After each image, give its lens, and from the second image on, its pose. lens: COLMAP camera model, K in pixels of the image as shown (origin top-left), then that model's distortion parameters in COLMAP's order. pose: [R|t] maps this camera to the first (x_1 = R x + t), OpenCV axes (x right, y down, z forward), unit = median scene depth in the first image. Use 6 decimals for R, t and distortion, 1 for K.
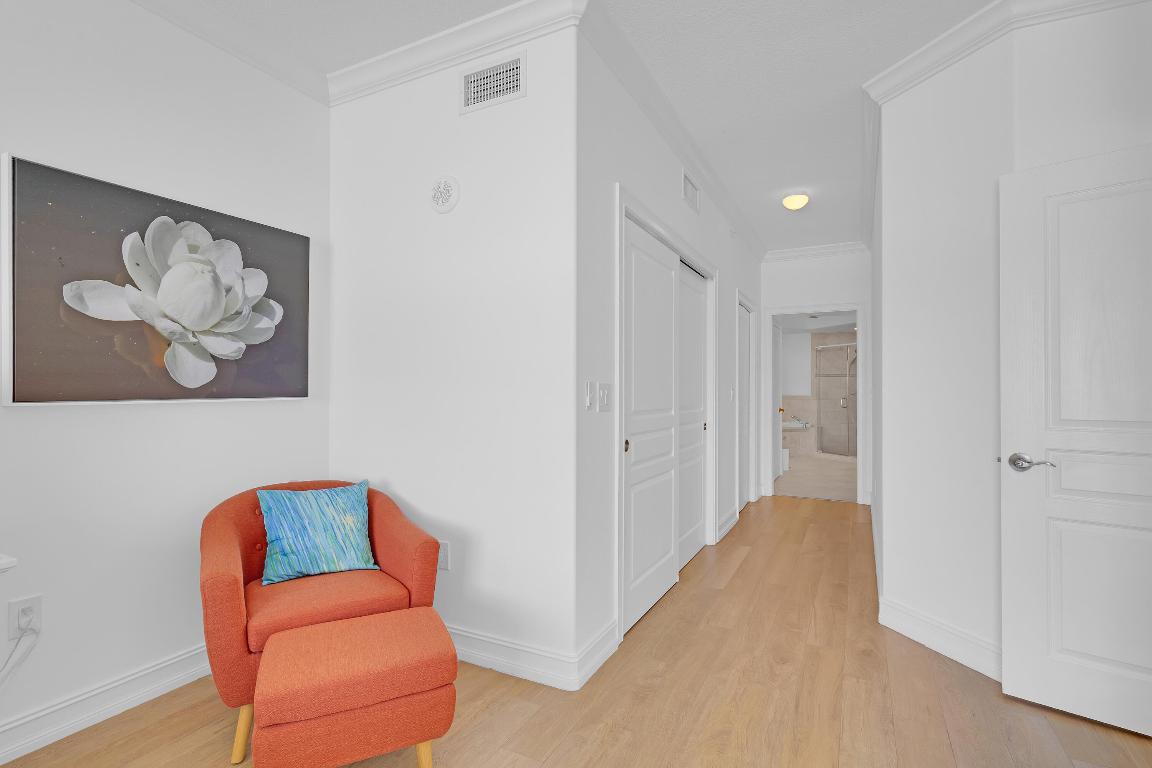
lens RADIAL K [[536.3, 0, 577.1], [0, 536.3, 386.2], [0, 0, 1]] dist [0.006092, 0.000586]
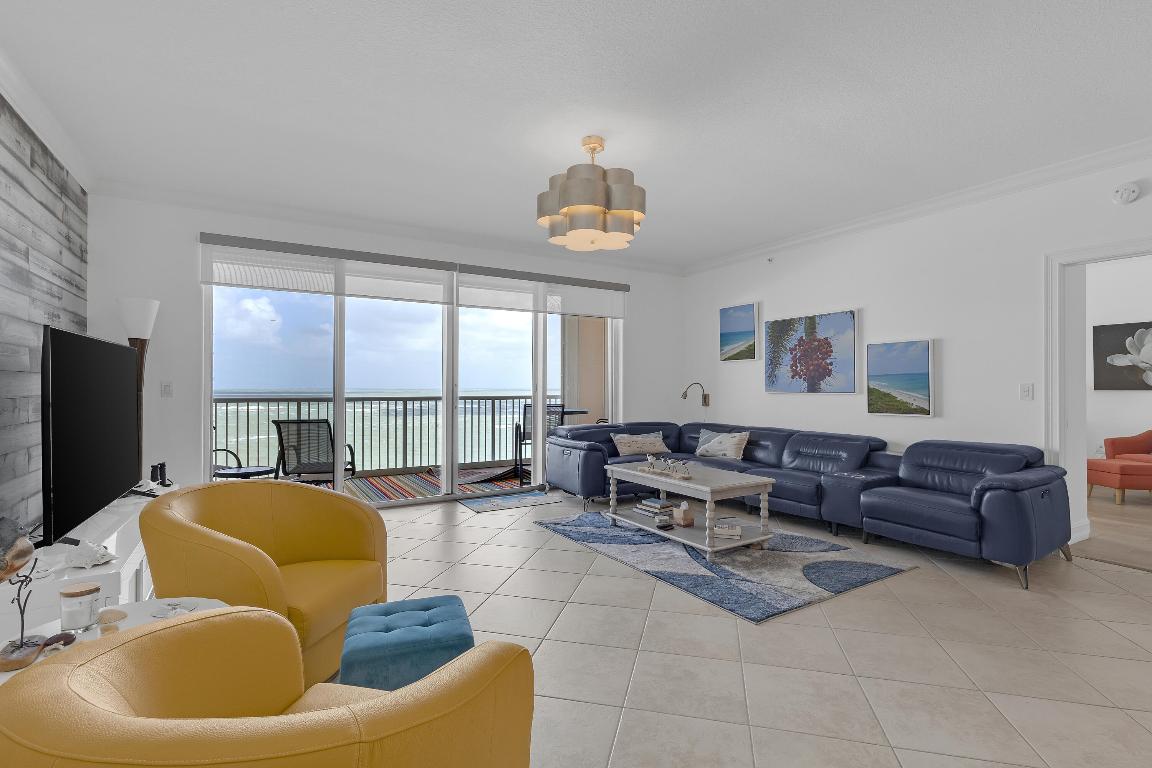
lens RADIAL K [[536.3, 0, 577.8], [0, 536.3, 383.9], [0, 0, 1]] dist [0.006092, 0.000586]
pose [[-0.513319, -0.004807, -0.858185, 3.496686], [0.001950, 0.999975, -0.006768, 0.000889], [0.858196, -0.005148, -0.513296, -0.134386]]
